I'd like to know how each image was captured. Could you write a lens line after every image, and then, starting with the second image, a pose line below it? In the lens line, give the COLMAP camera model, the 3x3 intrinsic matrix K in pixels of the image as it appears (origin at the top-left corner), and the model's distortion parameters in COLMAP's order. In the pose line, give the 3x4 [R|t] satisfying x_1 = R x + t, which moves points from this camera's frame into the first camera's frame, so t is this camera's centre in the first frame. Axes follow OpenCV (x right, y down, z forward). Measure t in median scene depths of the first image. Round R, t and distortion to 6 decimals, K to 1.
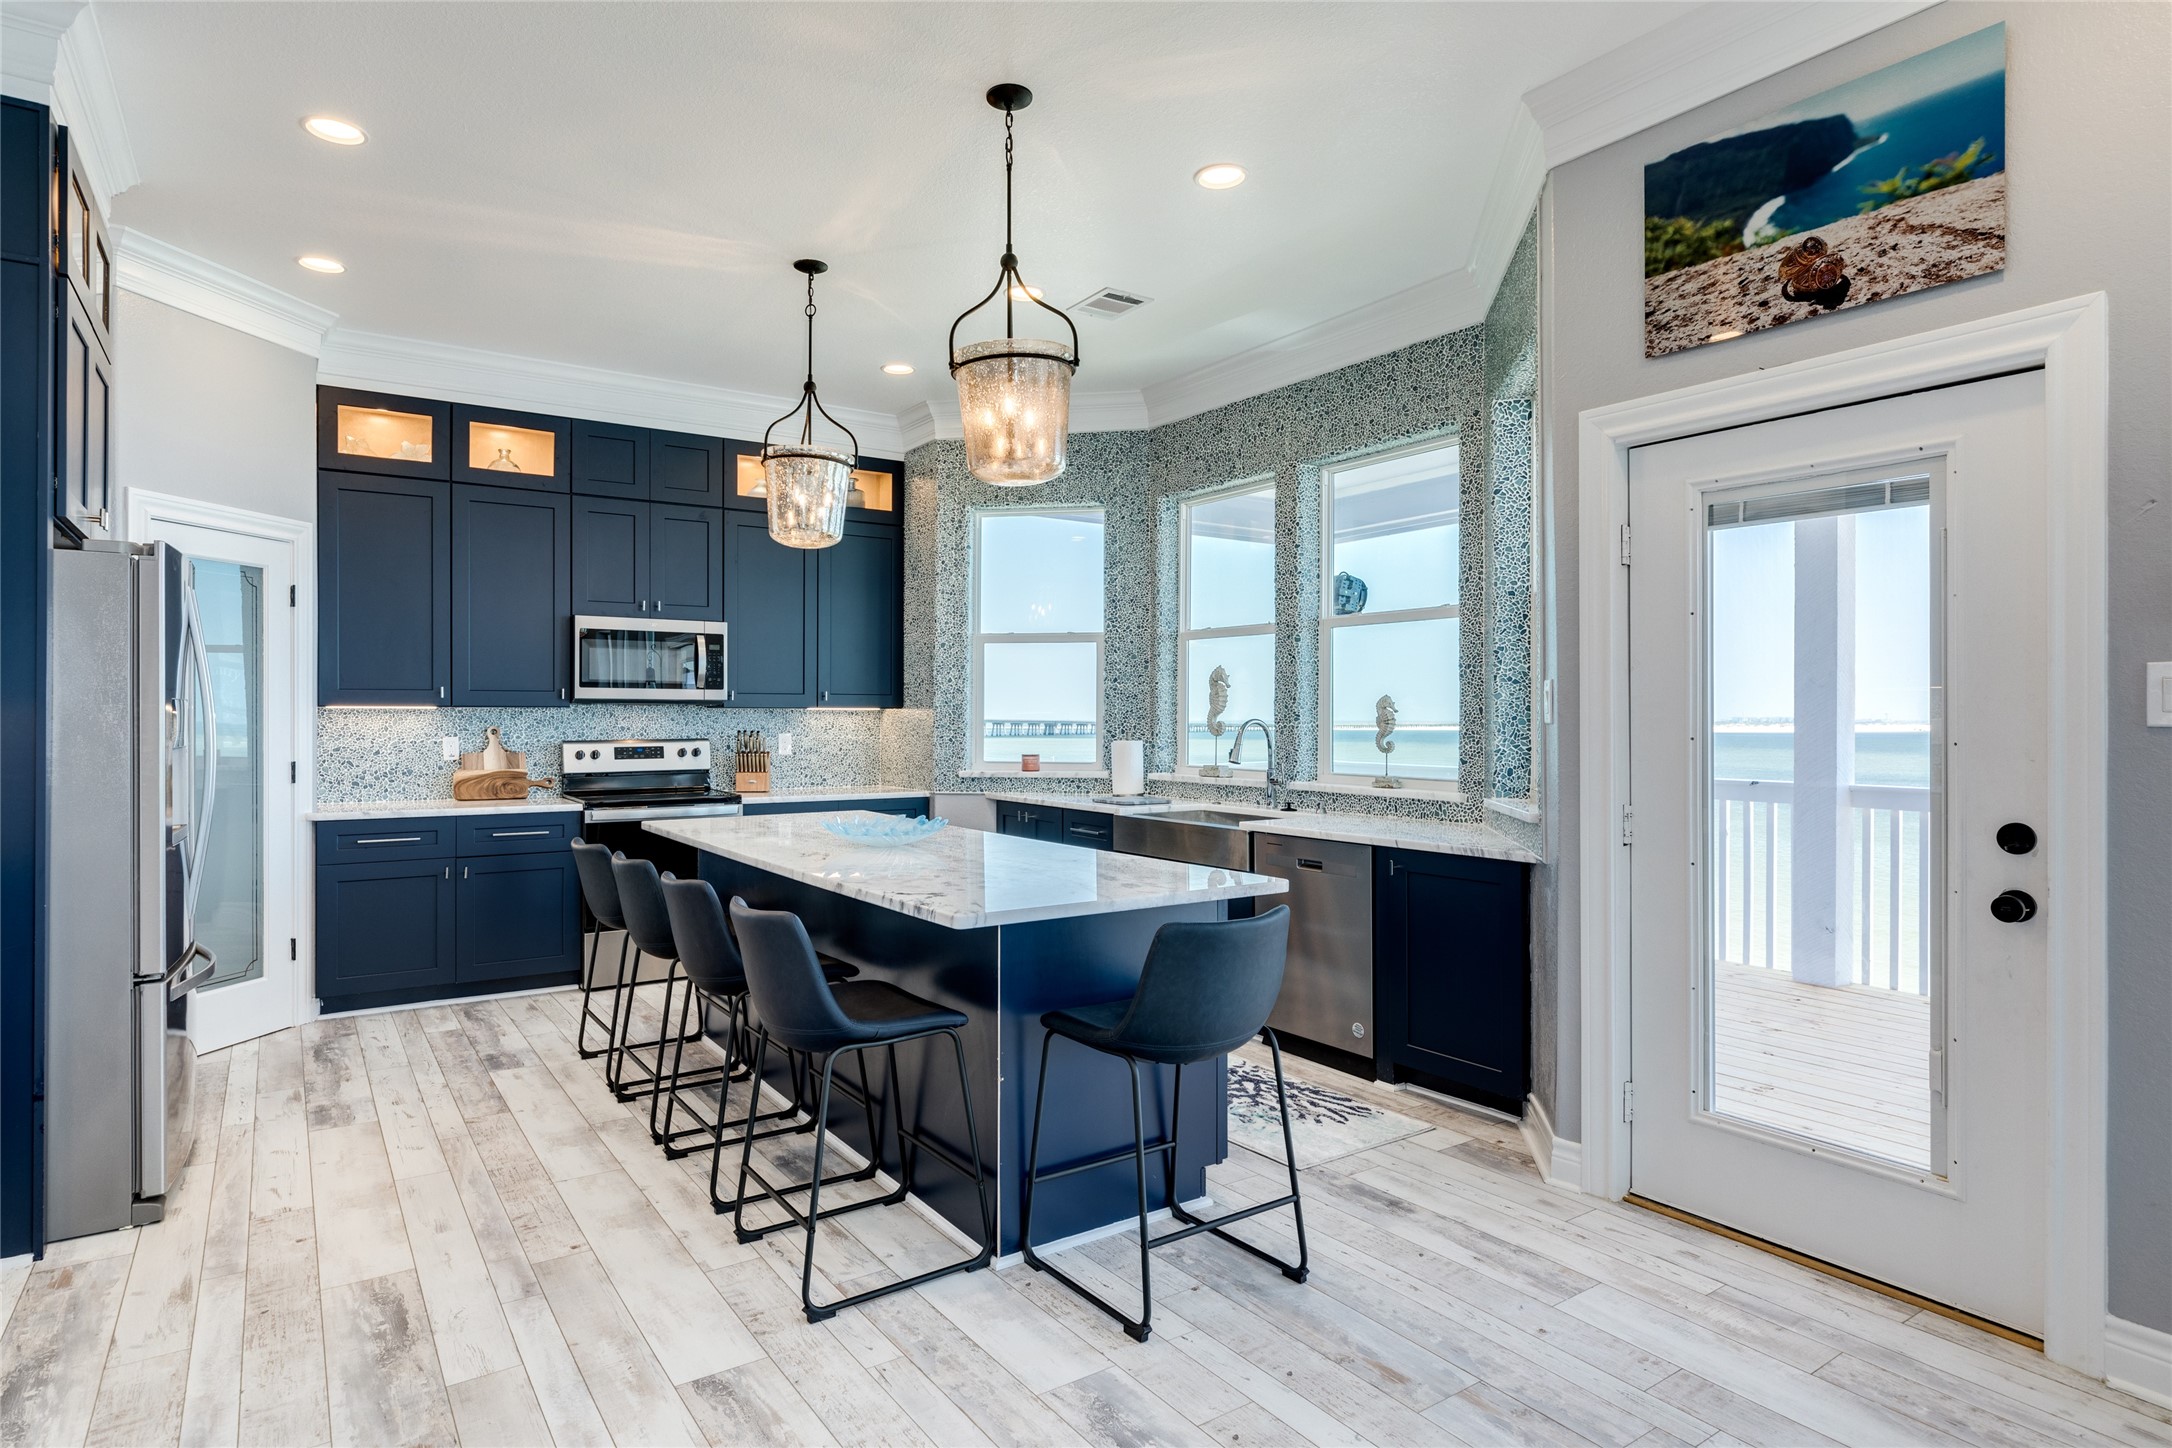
lens RADIAL K [[1161.4, 0, 1064.0], [0, 1161.4, 715.2], [0, 0, 1]] dist [-0.000135, 0.000192]
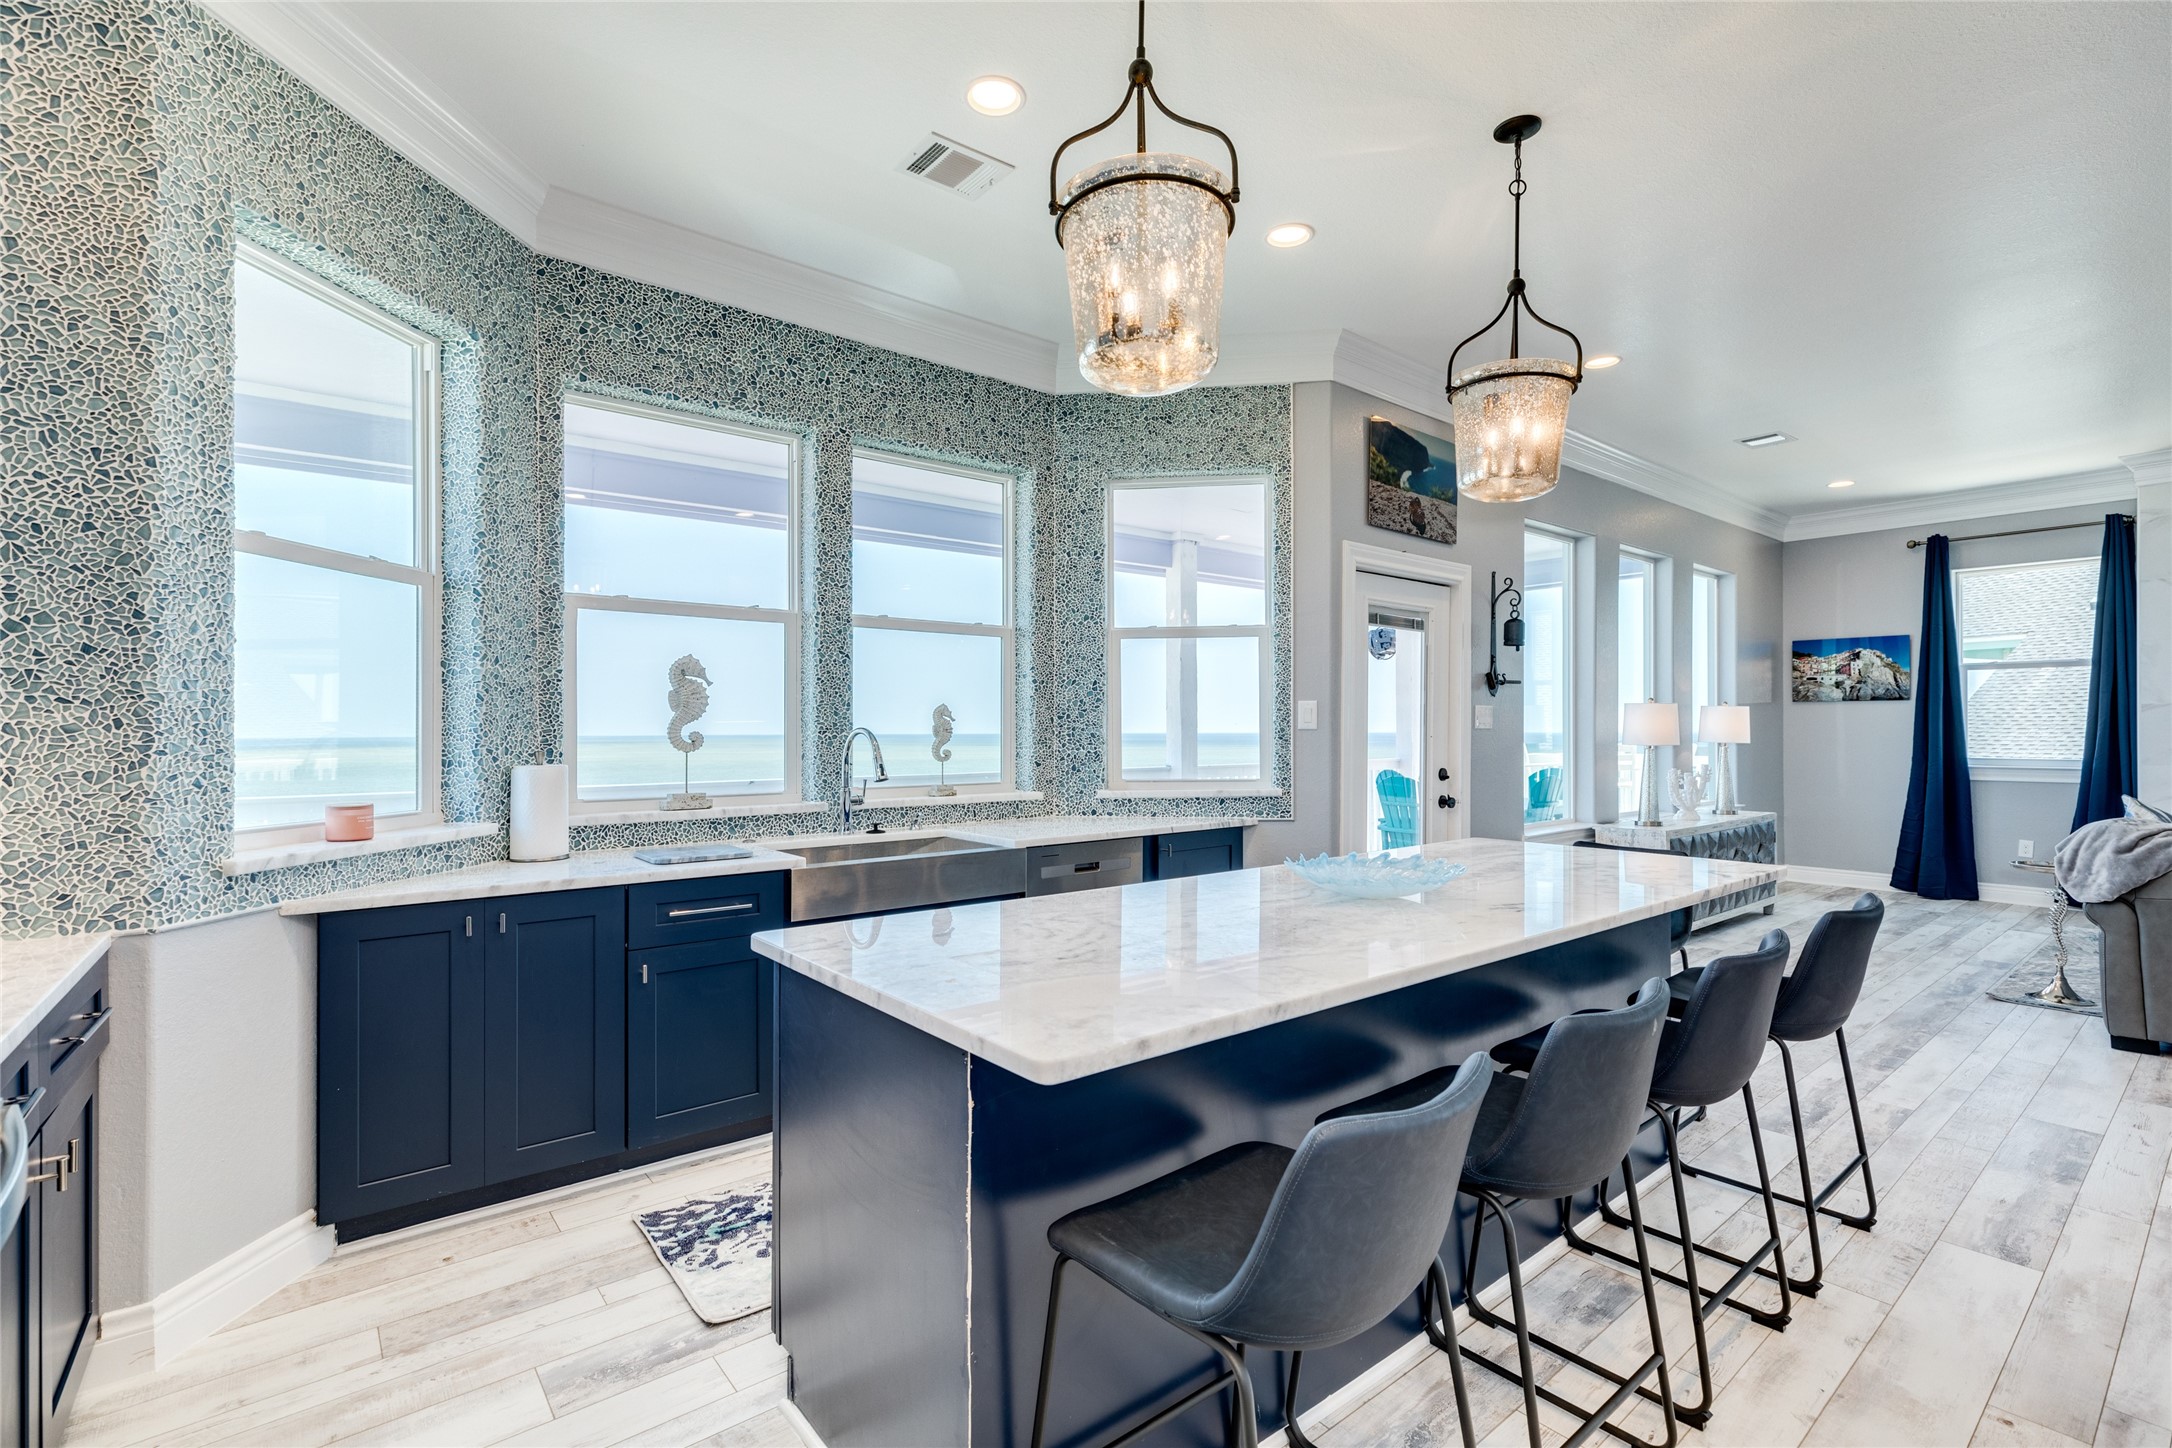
lens RADIAL K [[973.6, 0, 1085.7], [0, 973.6, 729.0], [0, 0, 1]] dist [0.003717, 0.000440]
pose [[-0.089160, 0.000521, 0.996017, -0.546384], [0.001003, 0.999999, -0.000434, 0.004648], [-0.996017, 0.000961, -0.089161, 0.902577]]
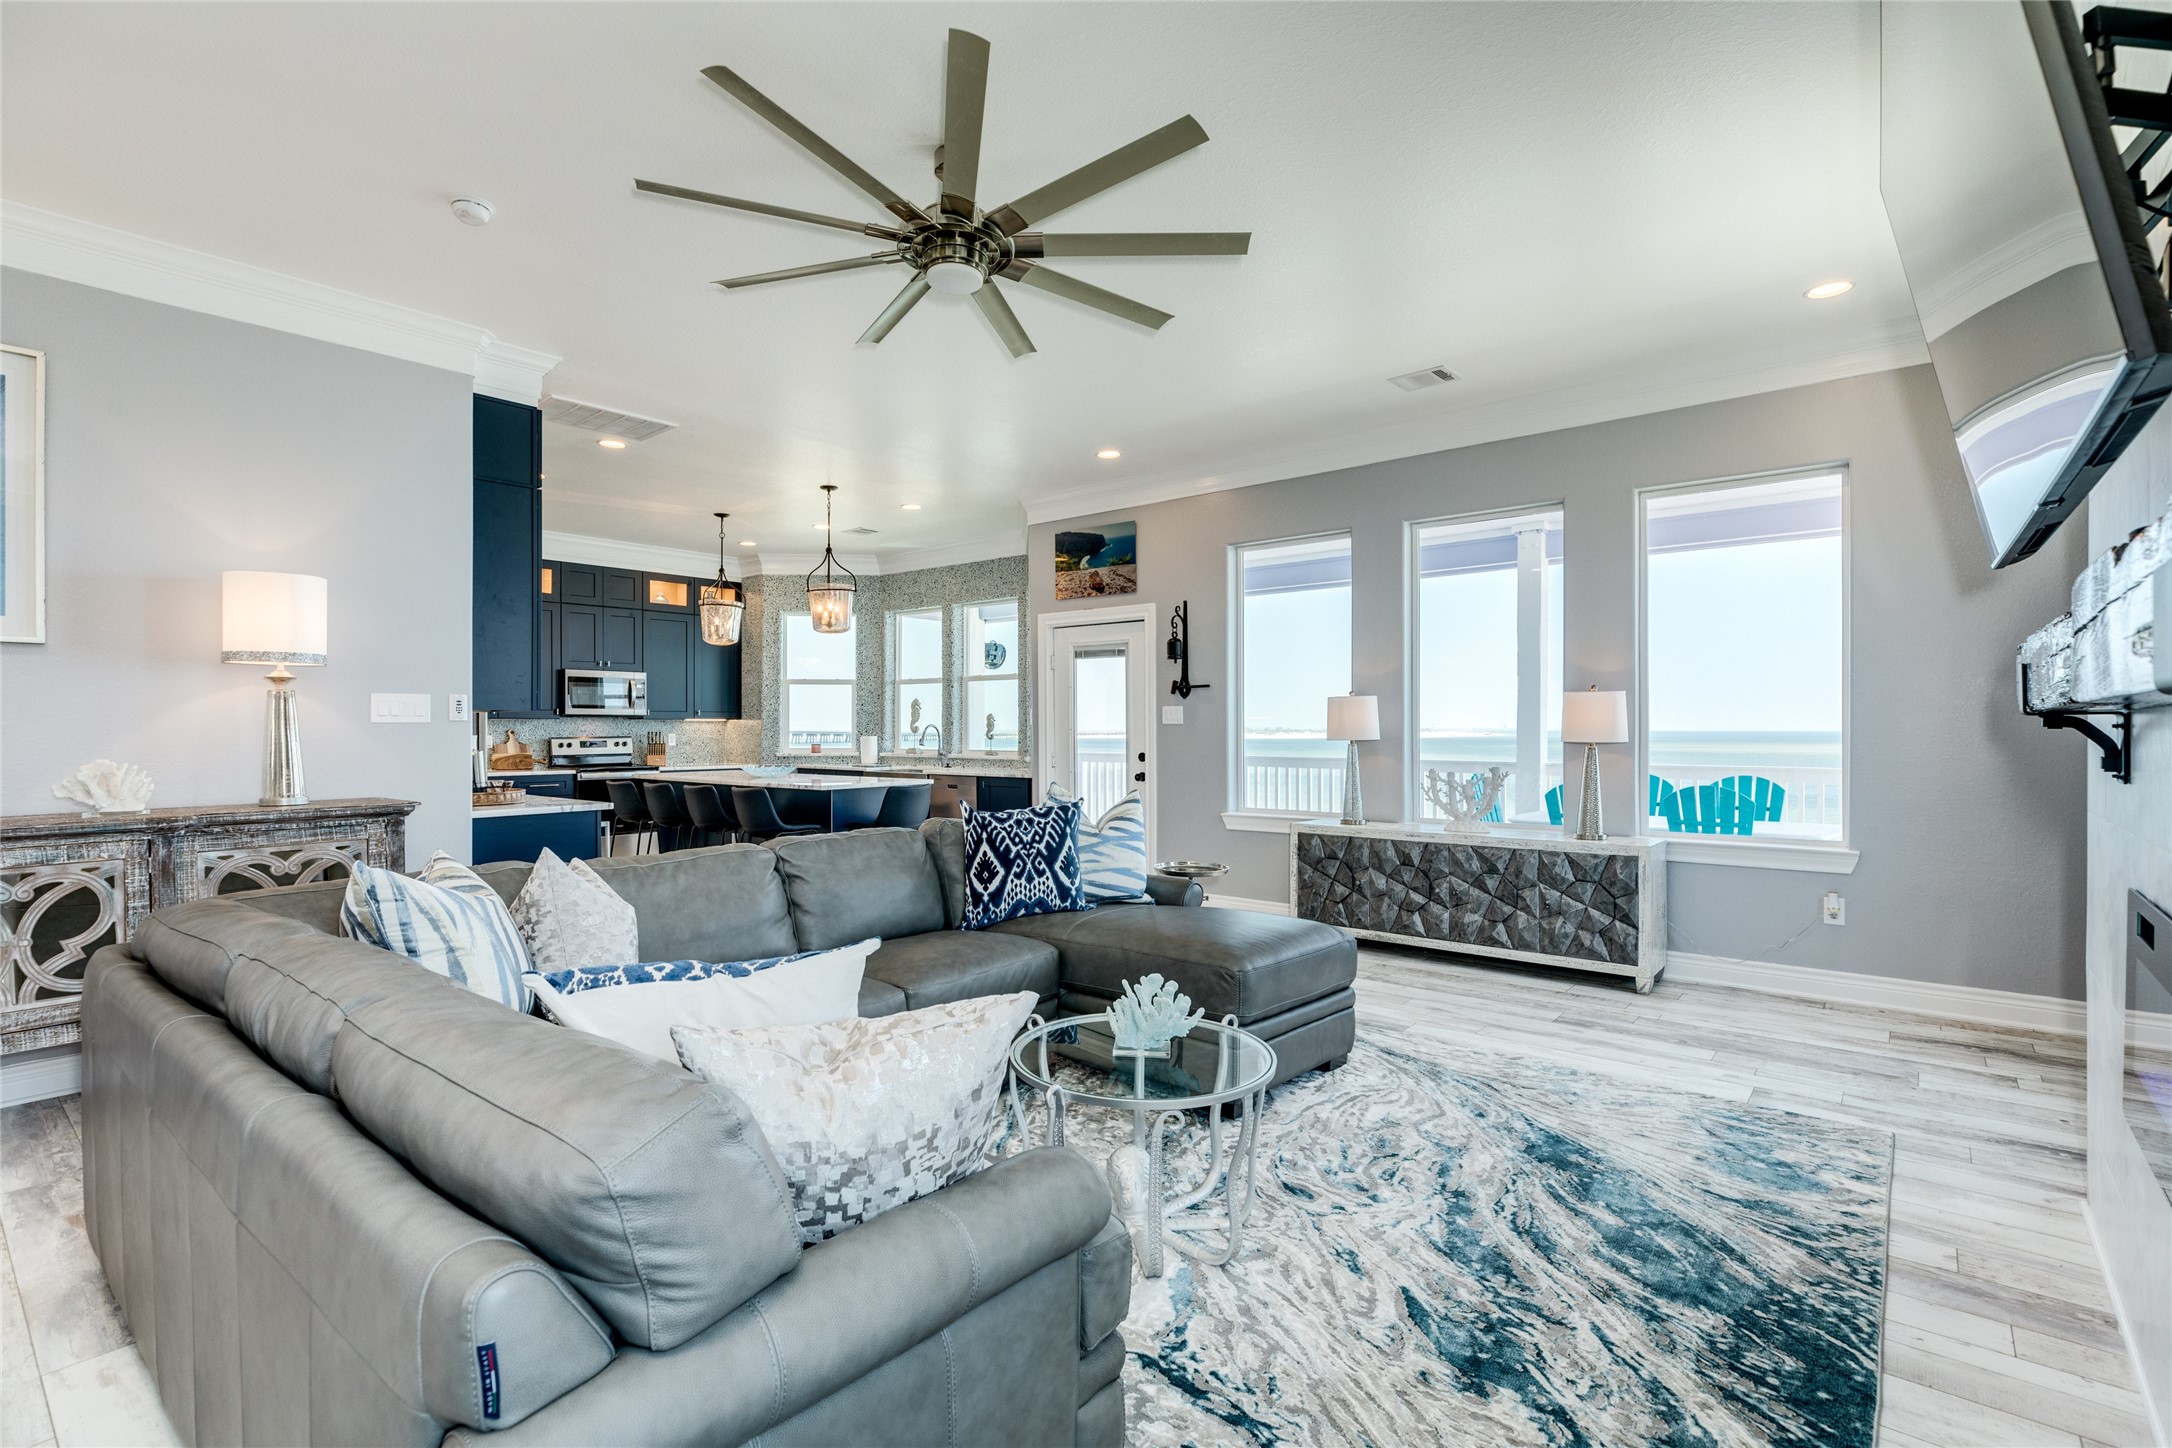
lens RADIAL K [[1009.4, 0, 1090.0], [0, 1009.4, 731.3], [0, 0, 1]] dist [-0.003594, 0.000595]
pose [[0.959720, -0.003100, 0.280940, -0.075852], [0.001785, 0.999986, 0.004935, 0.007105], [-0.280951, -0.004235, 0.959713, -0.845099]]
